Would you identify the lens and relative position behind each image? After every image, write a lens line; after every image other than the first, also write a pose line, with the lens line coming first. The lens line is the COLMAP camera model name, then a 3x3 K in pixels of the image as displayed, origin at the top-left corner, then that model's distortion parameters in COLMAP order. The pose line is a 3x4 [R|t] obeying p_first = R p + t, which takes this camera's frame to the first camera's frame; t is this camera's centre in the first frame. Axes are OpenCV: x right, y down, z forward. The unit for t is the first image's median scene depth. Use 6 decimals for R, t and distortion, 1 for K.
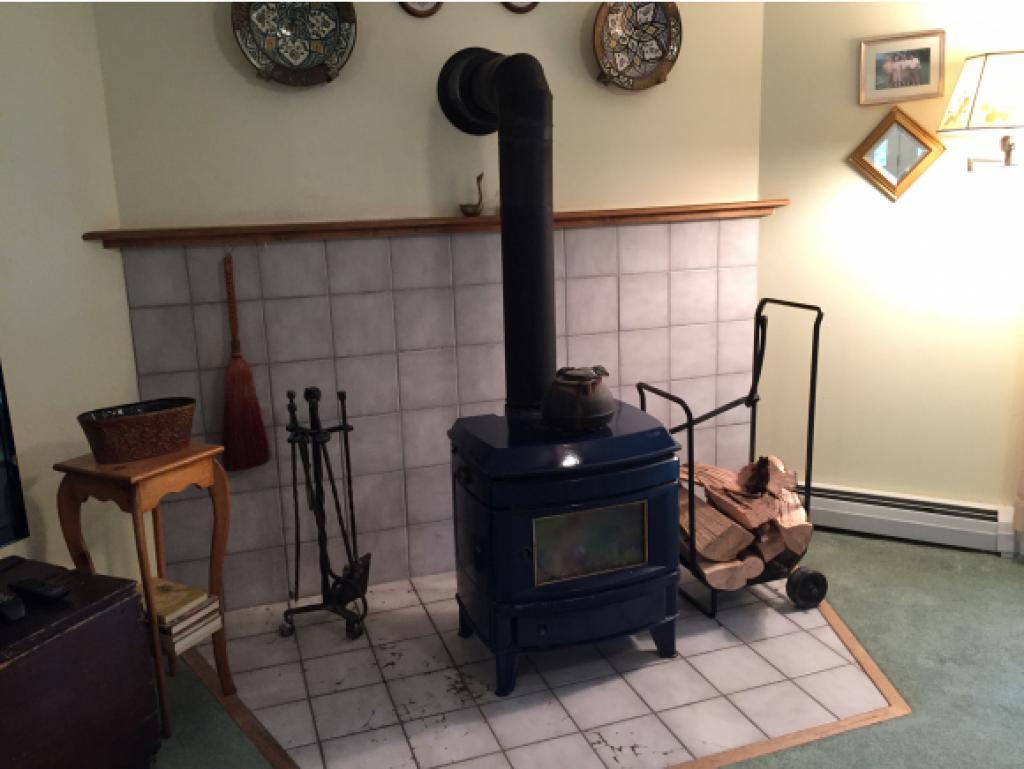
lens RADIAL K [[862.5, 0, 513.1], [0, 862.5, 379.3], [0, 0, 1]] dist [0.111417, -0.201843]
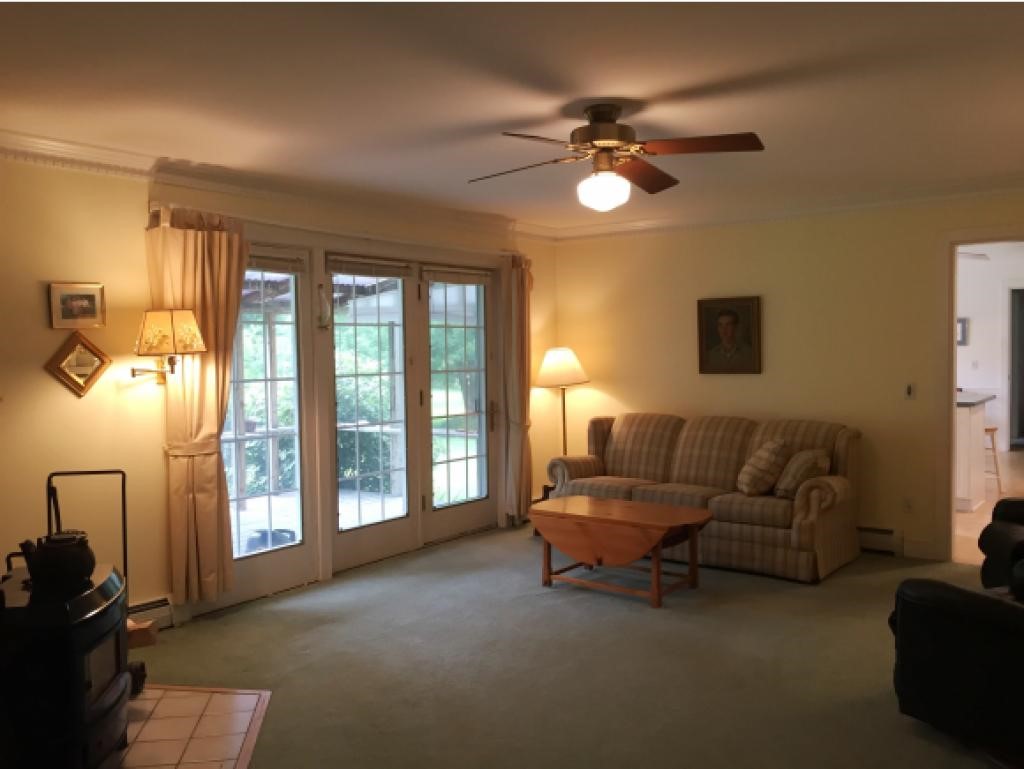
lens RADIAL K [[862.5, 0, 513.1], [0, 862.5, 379.3], [0, 0, 1]] dist [0.111417, -0.201843]
pose [[0.183032, -0.006924, 0.983083, -0.828718], [0.210718, 0.977011, -0.032350, -0.042455], [-0.960259, 0.213075, 0.180283, 0.086209]]
